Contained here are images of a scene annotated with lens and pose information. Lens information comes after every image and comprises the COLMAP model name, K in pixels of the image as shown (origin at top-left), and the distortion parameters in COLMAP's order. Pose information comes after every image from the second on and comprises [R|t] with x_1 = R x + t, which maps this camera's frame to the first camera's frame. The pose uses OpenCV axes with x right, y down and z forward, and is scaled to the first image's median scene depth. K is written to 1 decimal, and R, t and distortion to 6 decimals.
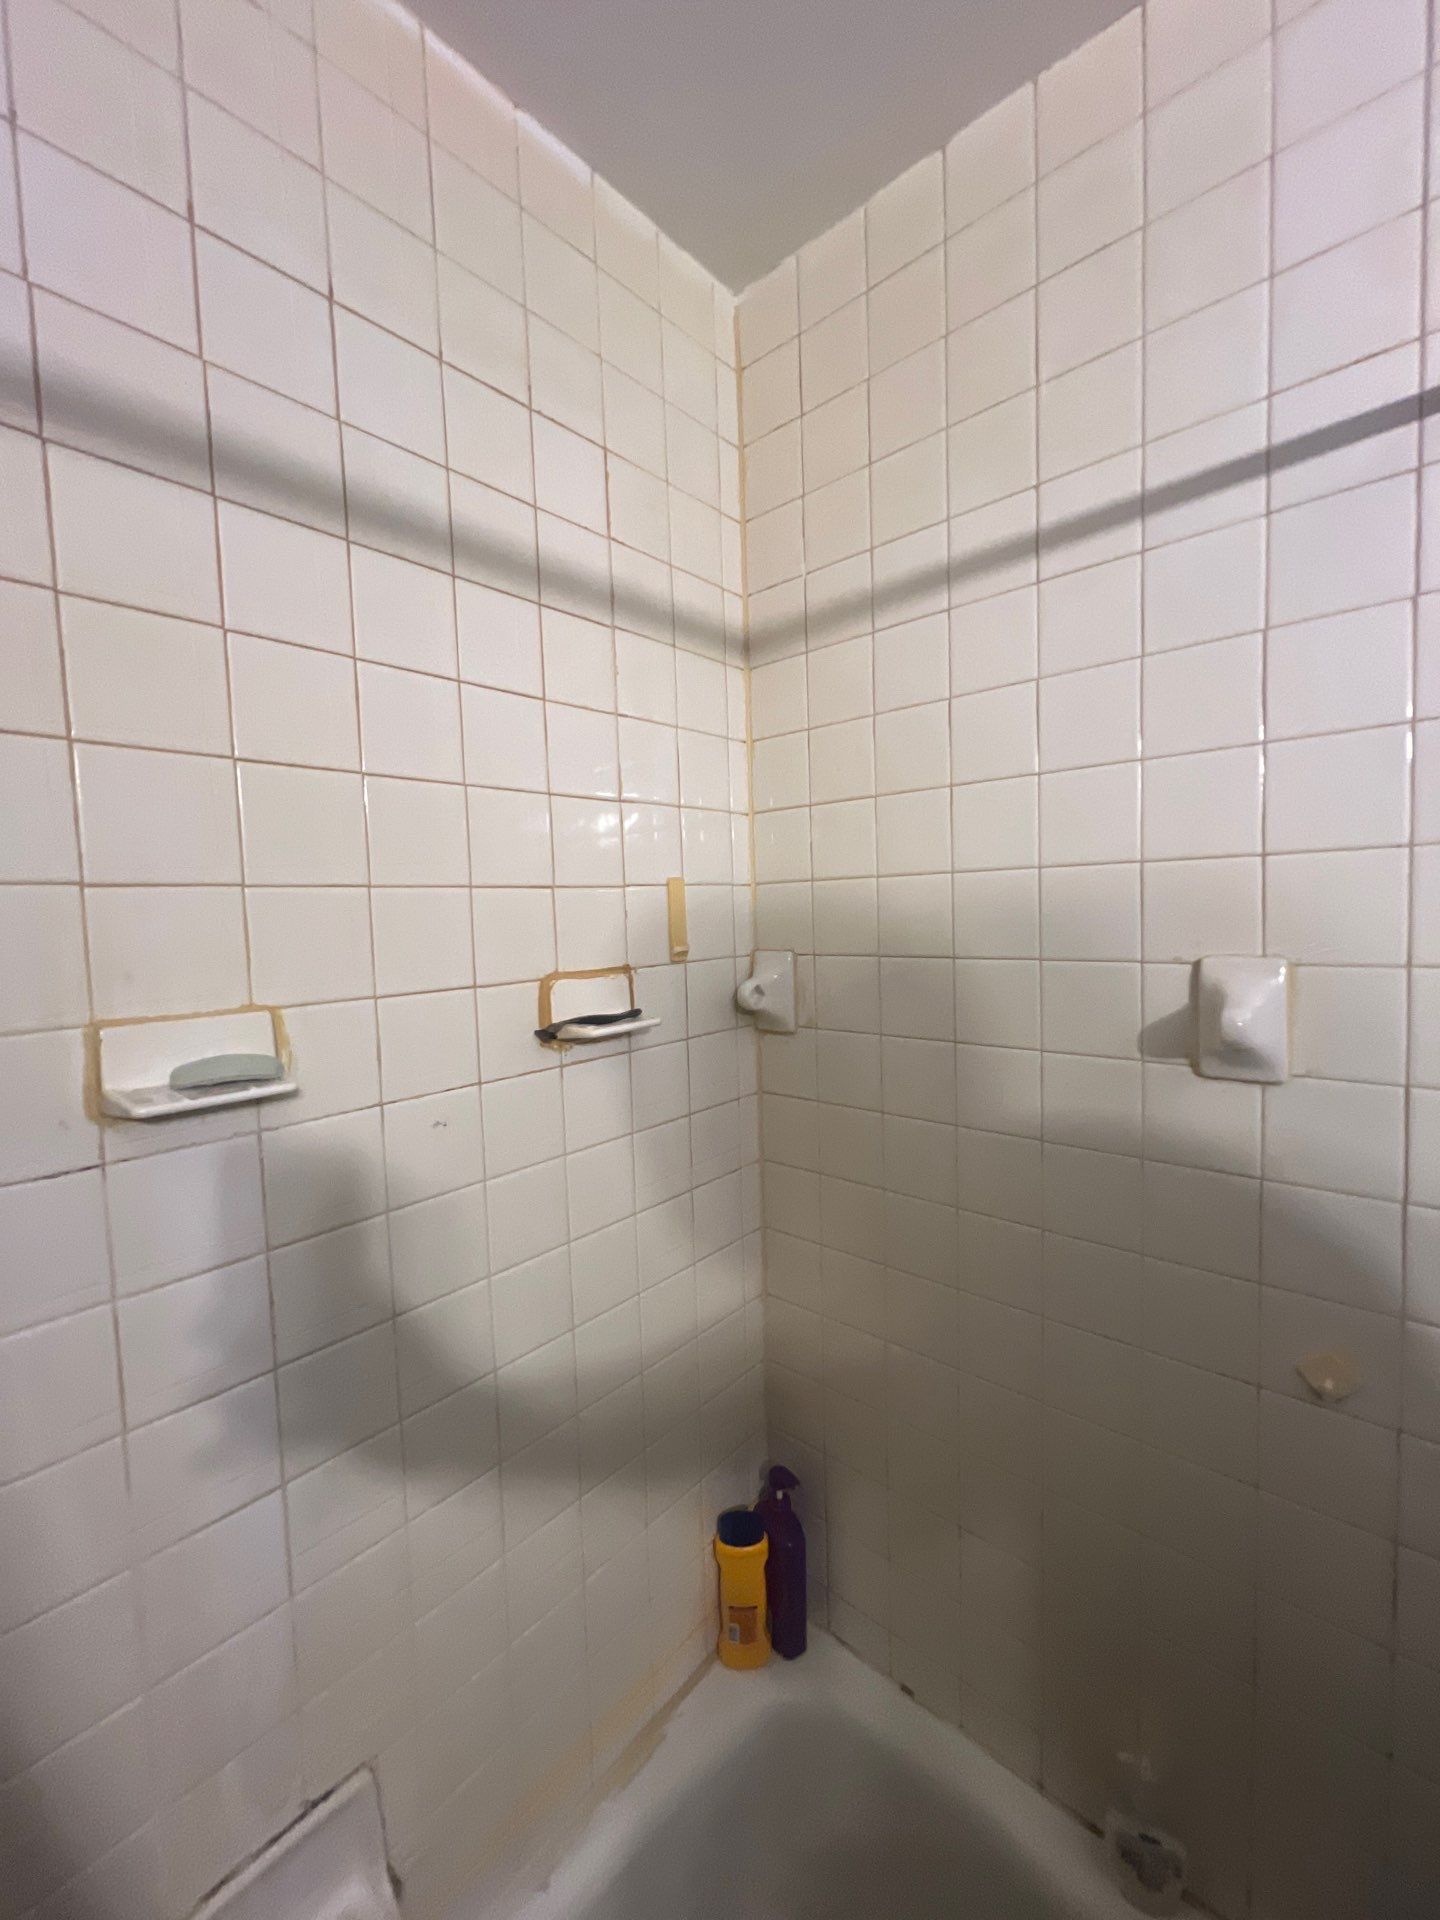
lens RADIAL K [[770.6, 0, 733.5], [0, 770.6, 953.9], [0, 0, 1]] dist [-0.001830, 0.000296]
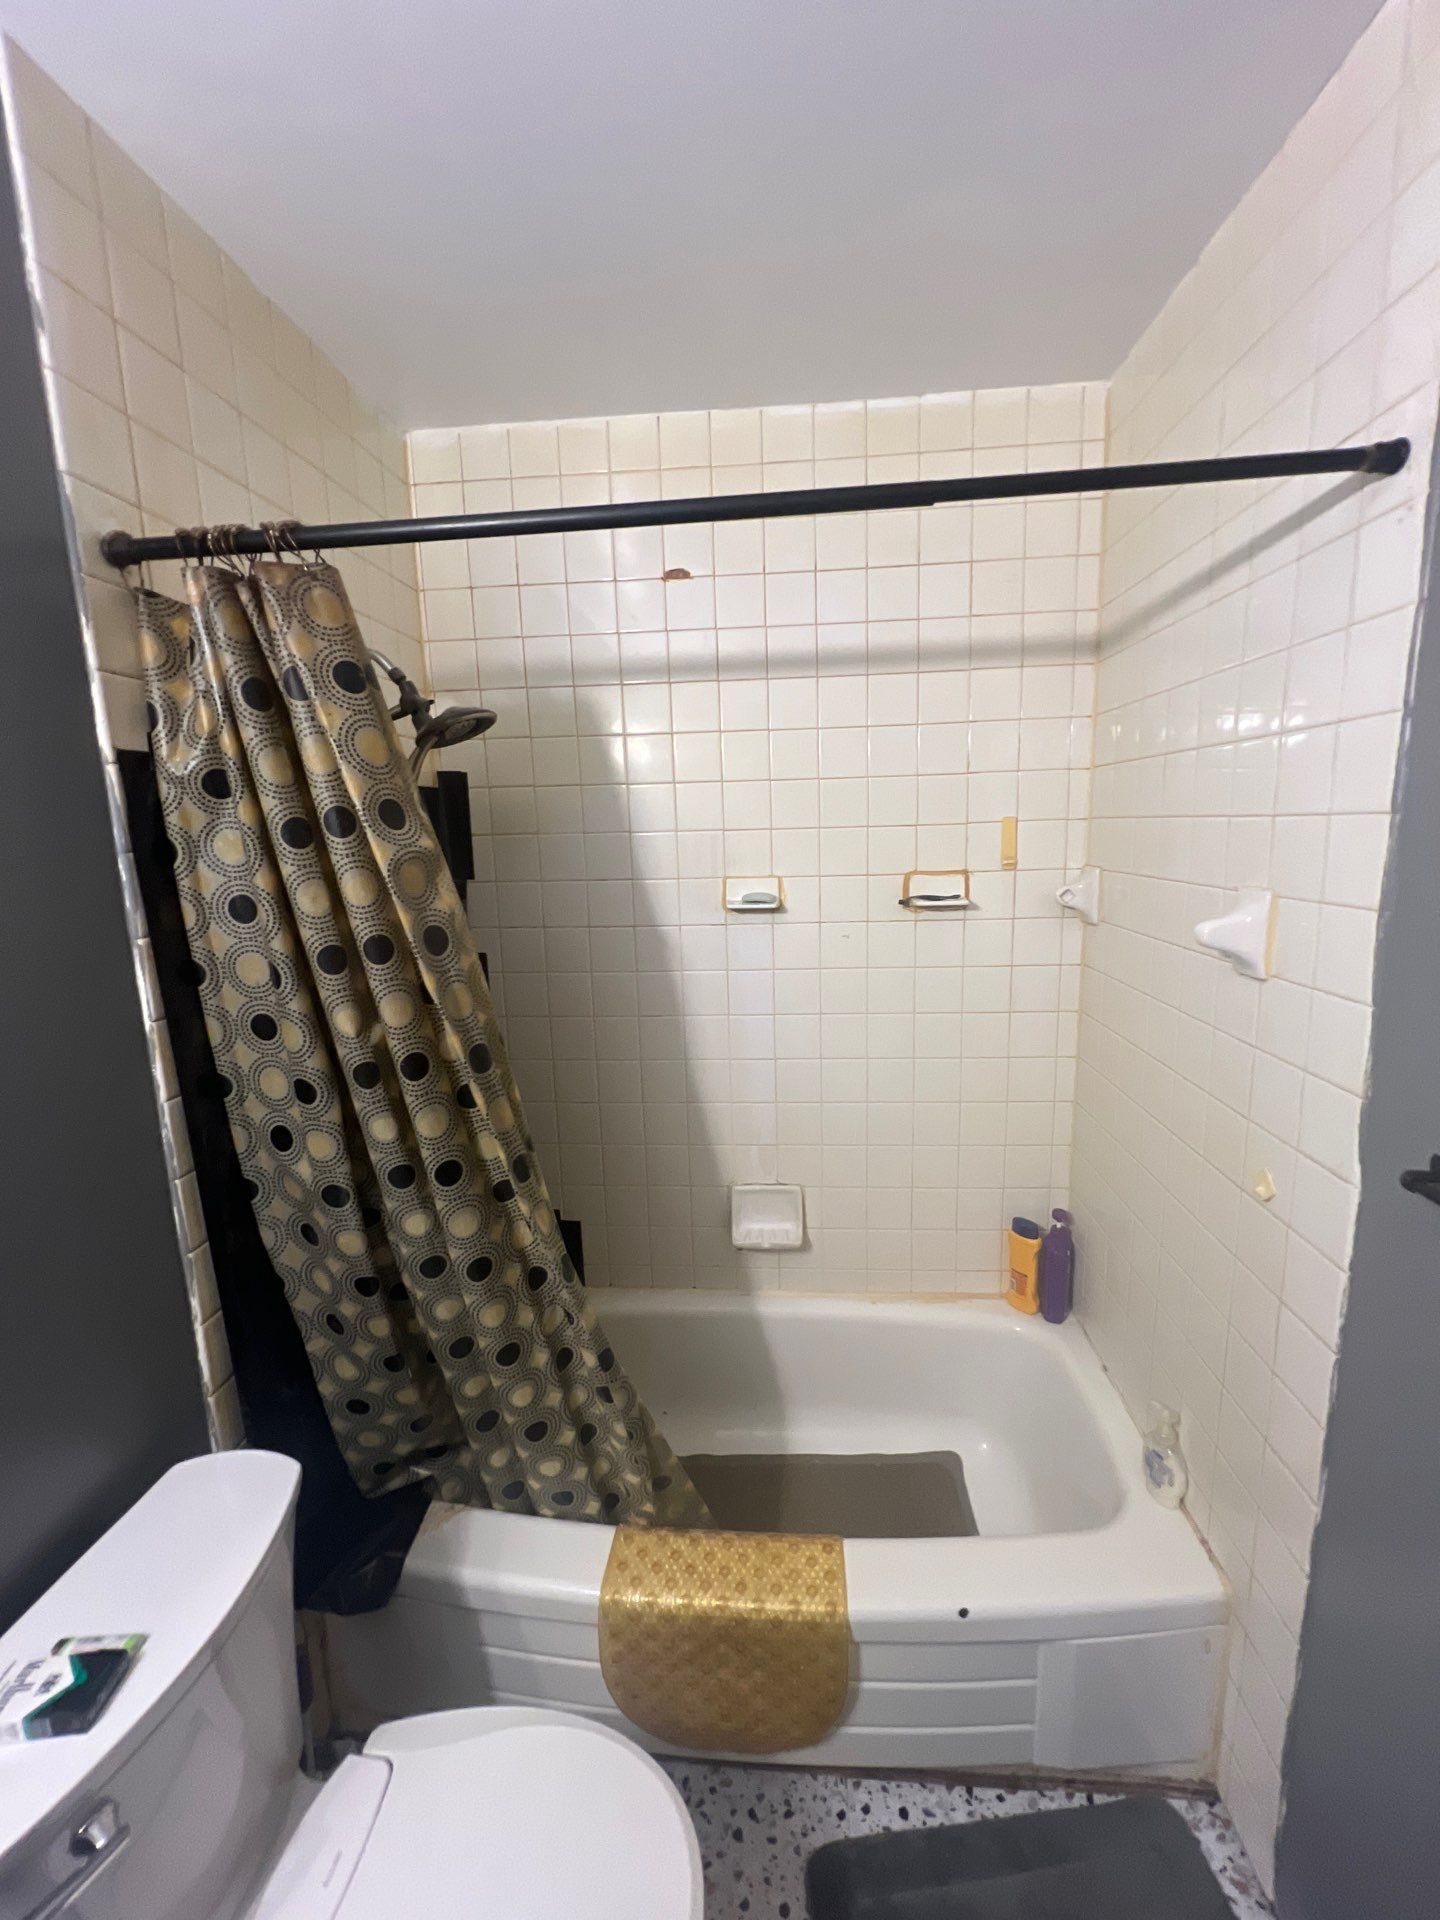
lens RADIAL K [[770.6, 0, 722.4], [0, 770.6, 958.1], [0, 0, 1]] dist [-0.001830, 0.000296]
pose [[0.593262, 0.150763, -0.790766, 0.967664], [-0.037578, 0.986422, 0.159874, -0.047011], [0.804132, -0.065132, 0.590872, -0.490805]]
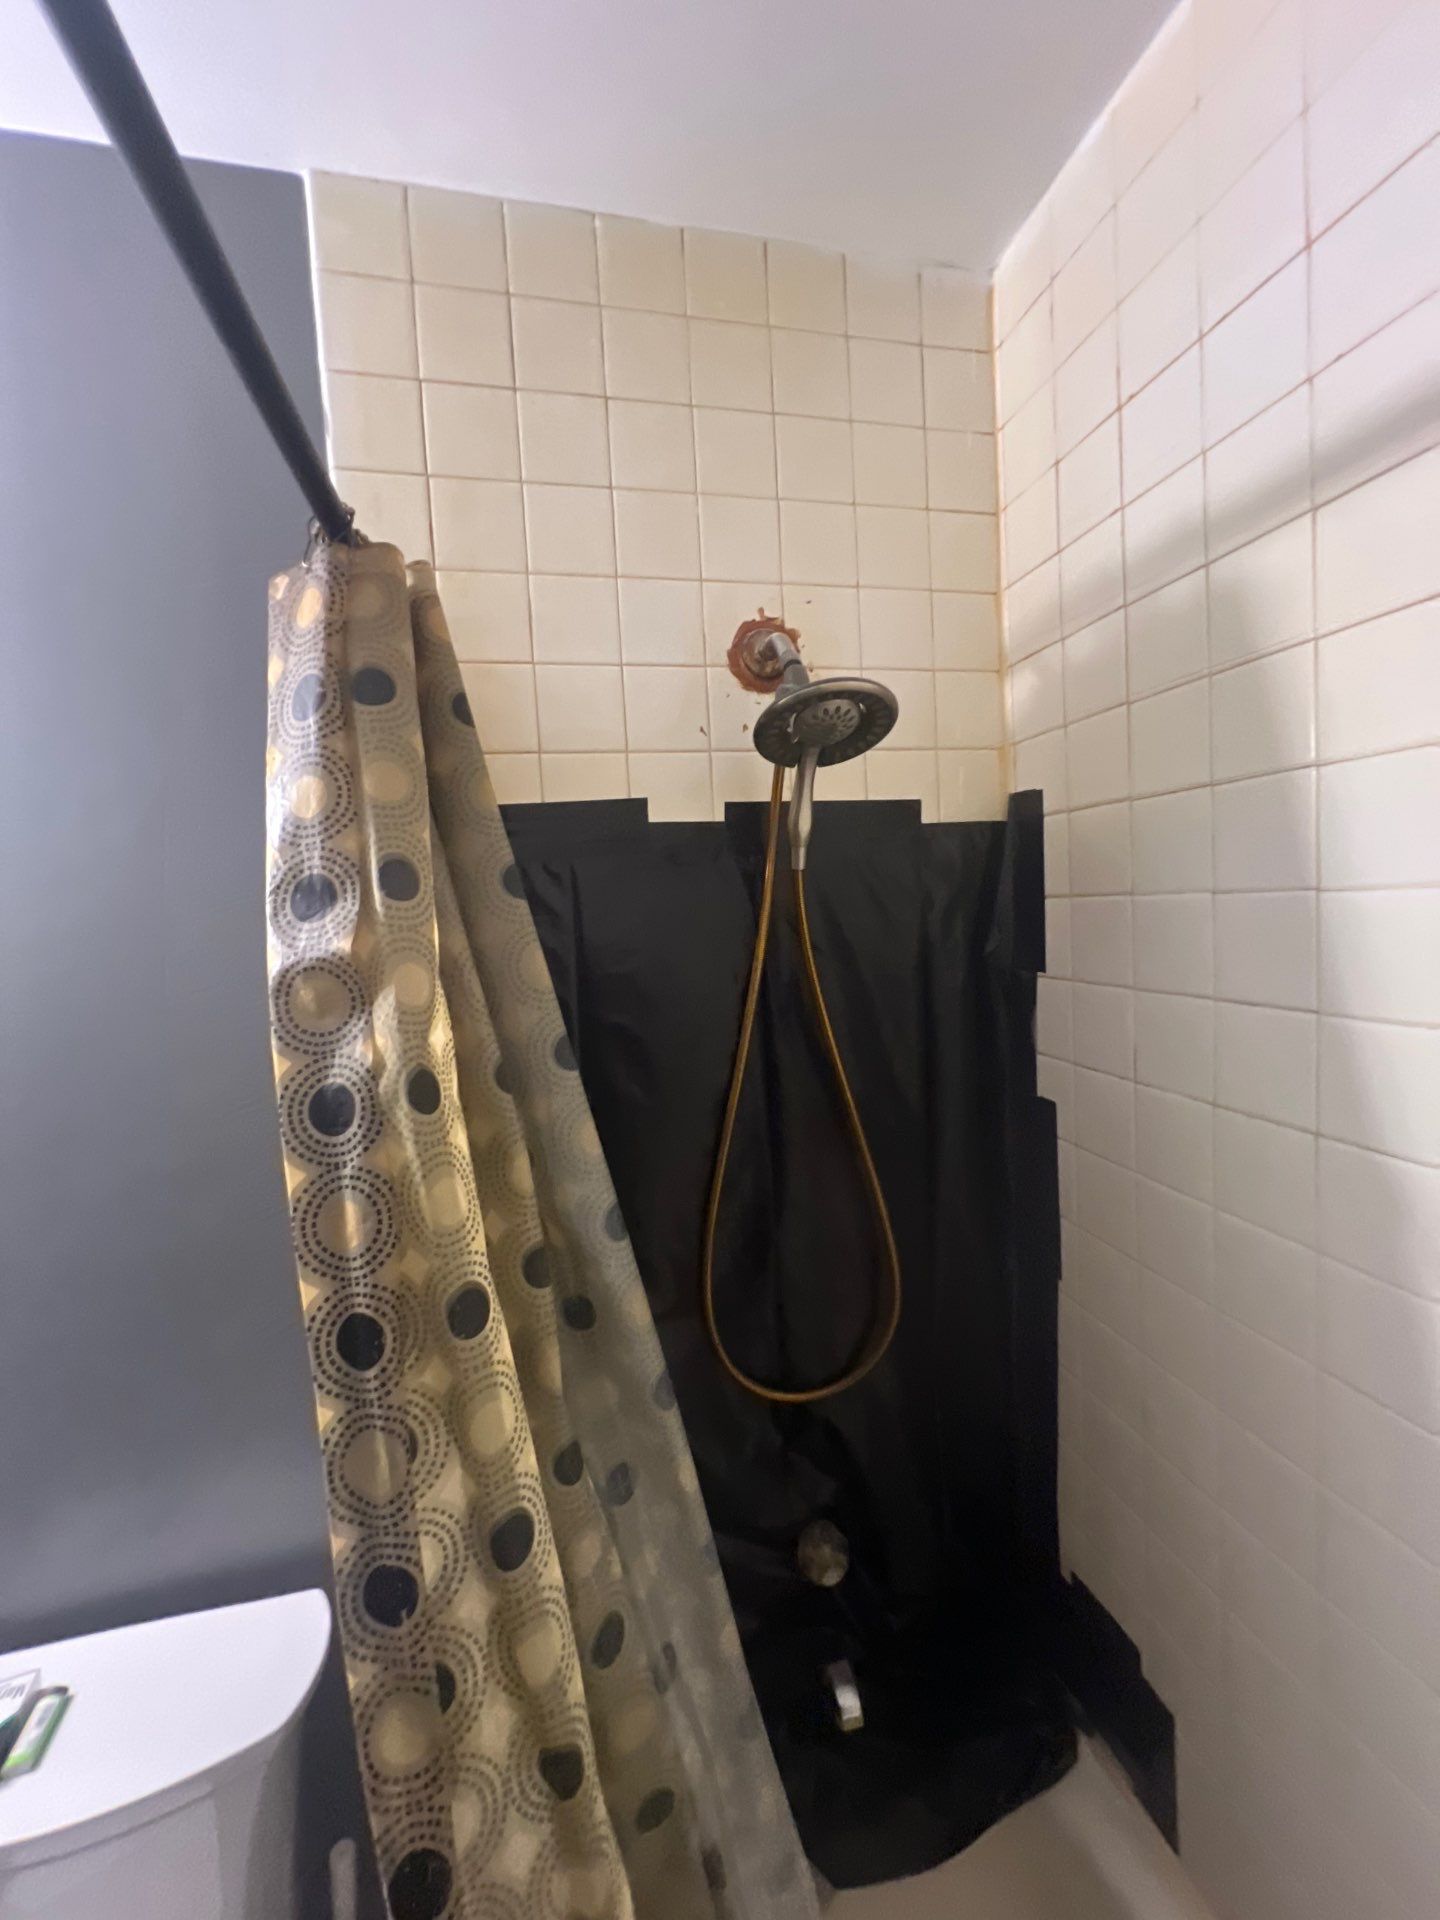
lens RADIAL K [[770.6, 0, 723.8], [0, 770.6, 954.6], [0, 0, 1]] dist [-0.001830, 0.000296]
pose [[-0.581435, 0.113181, -0.805682, 0.223645], [0.022661, 0.992145, 0.123022, -0.081974], [0.813277, 0.053271, -0.579433, 0.406354]]
